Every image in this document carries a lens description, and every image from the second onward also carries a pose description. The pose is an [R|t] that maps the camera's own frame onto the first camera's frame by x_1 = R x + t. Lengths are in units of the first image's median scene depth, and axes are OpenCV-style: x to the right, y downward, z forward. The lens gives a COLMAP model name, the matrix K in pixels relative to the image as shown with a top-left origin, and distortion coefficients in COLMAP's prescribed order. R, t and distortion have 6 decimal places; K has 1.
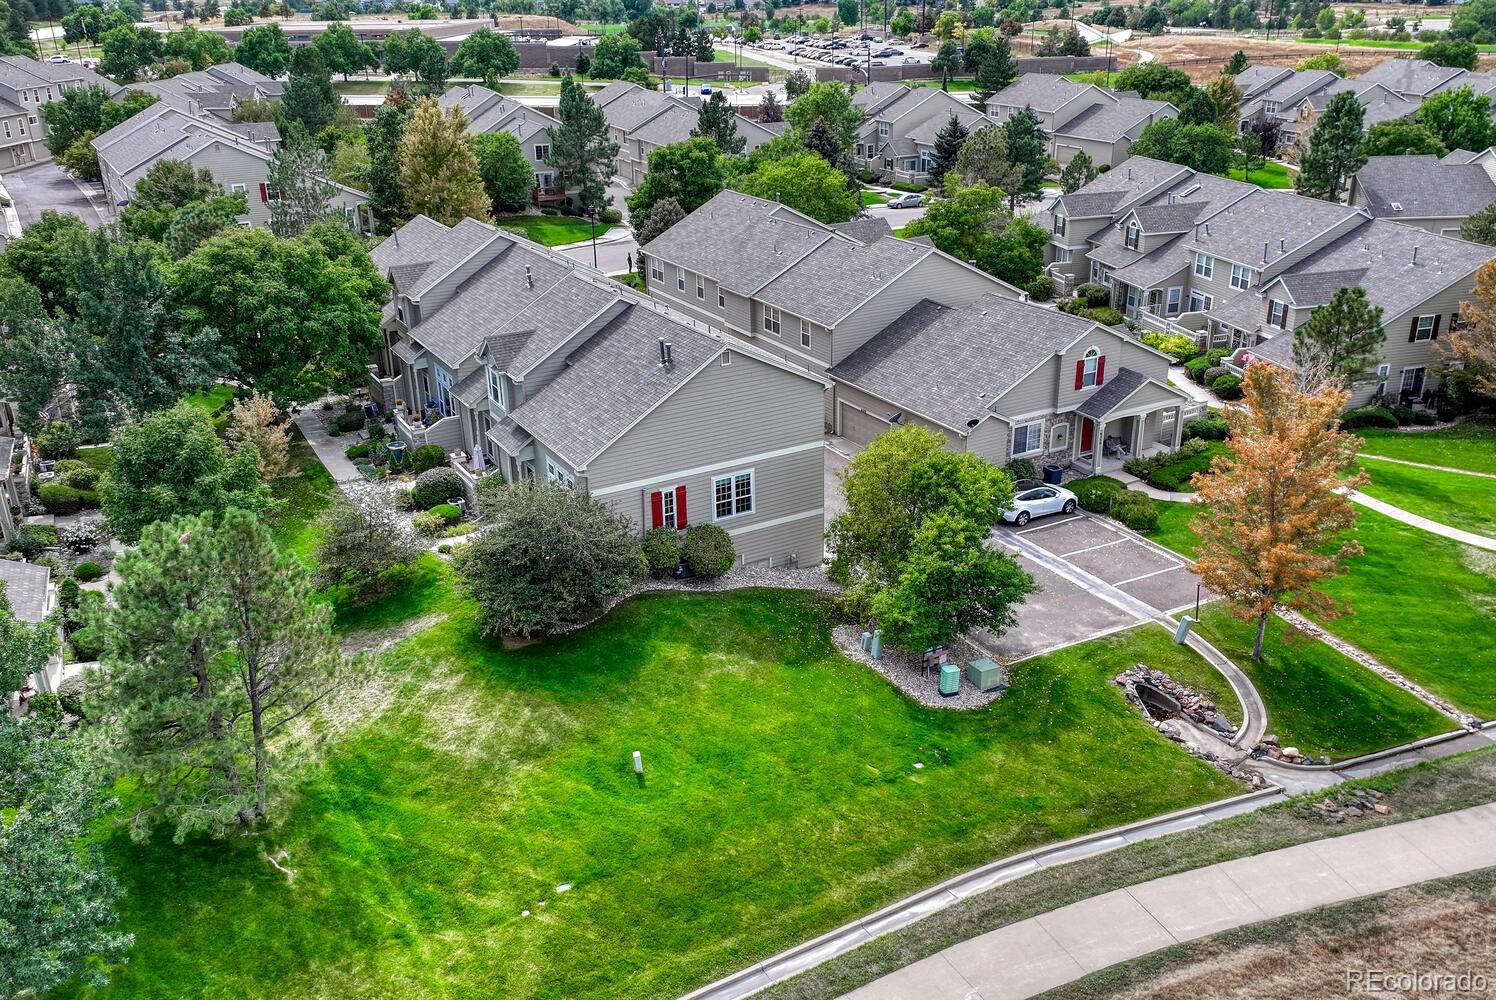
lens RADIAL K [[1167.0, 0, 684.4], [0, 1167.0, 501.2], [0, 0, 1]] dist [0.061427, -0.056853]
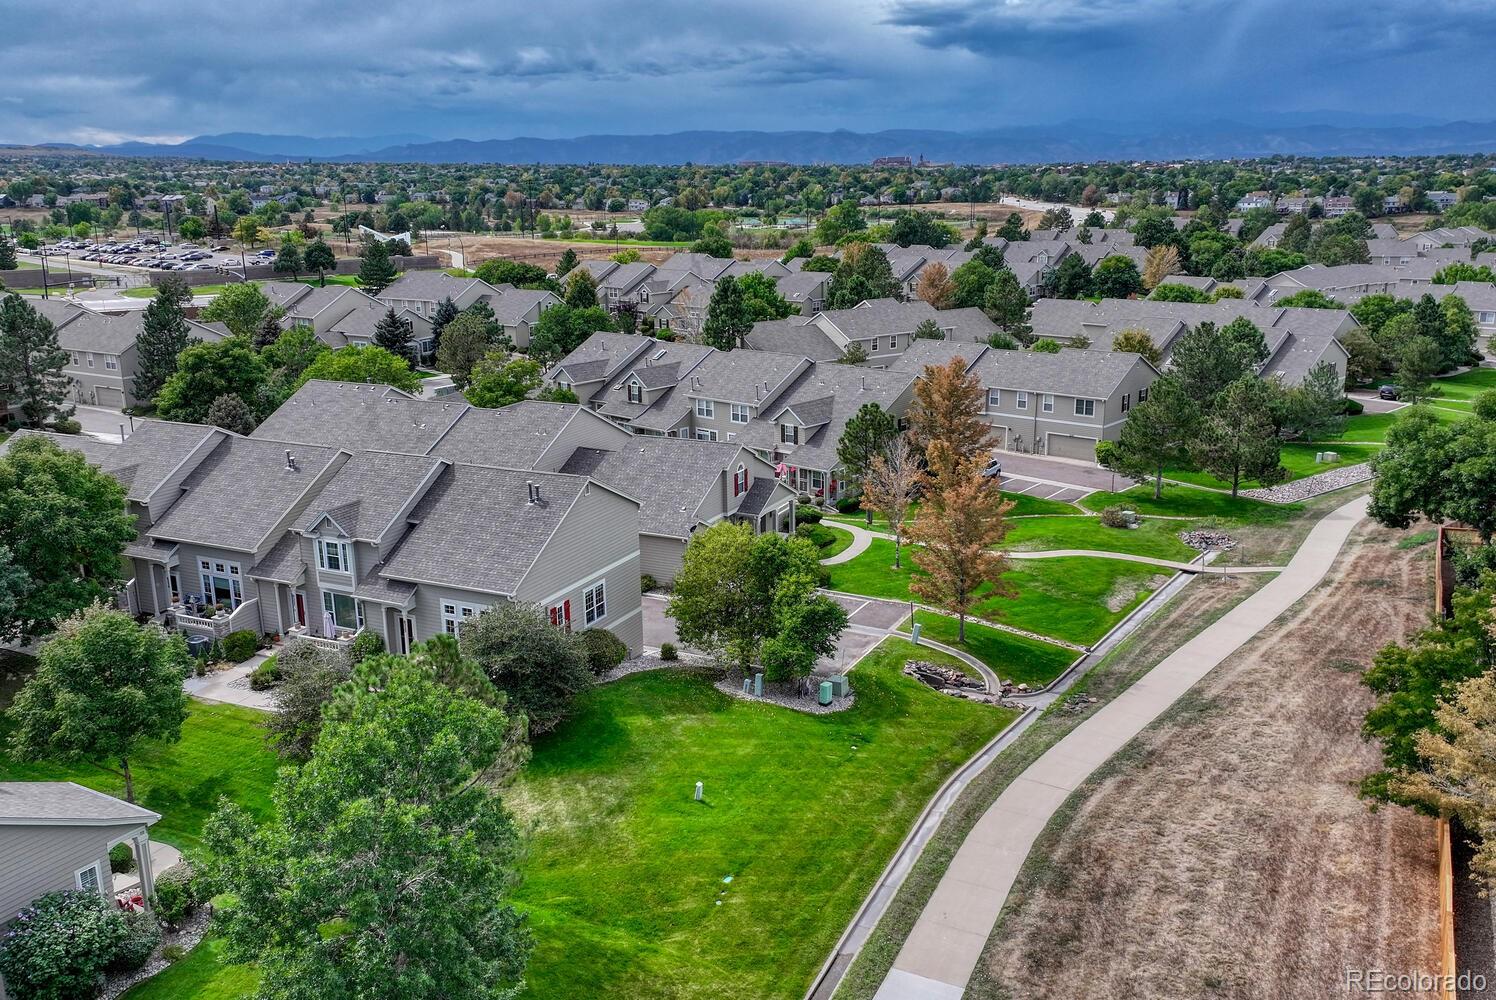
lens RADIAL K [[1167.0, 0, 684.4], [0, 1167.0, 501.2], [0, 0, 1]] dist [0.061427, -0.056853]
pose [[0.847769, -0.135677, 0.512718, -0.547883], [0.213445, 0.972262, -0.095644, 0.031190], [-0.485519, 0.190521, 0.853213, -0.103083]]
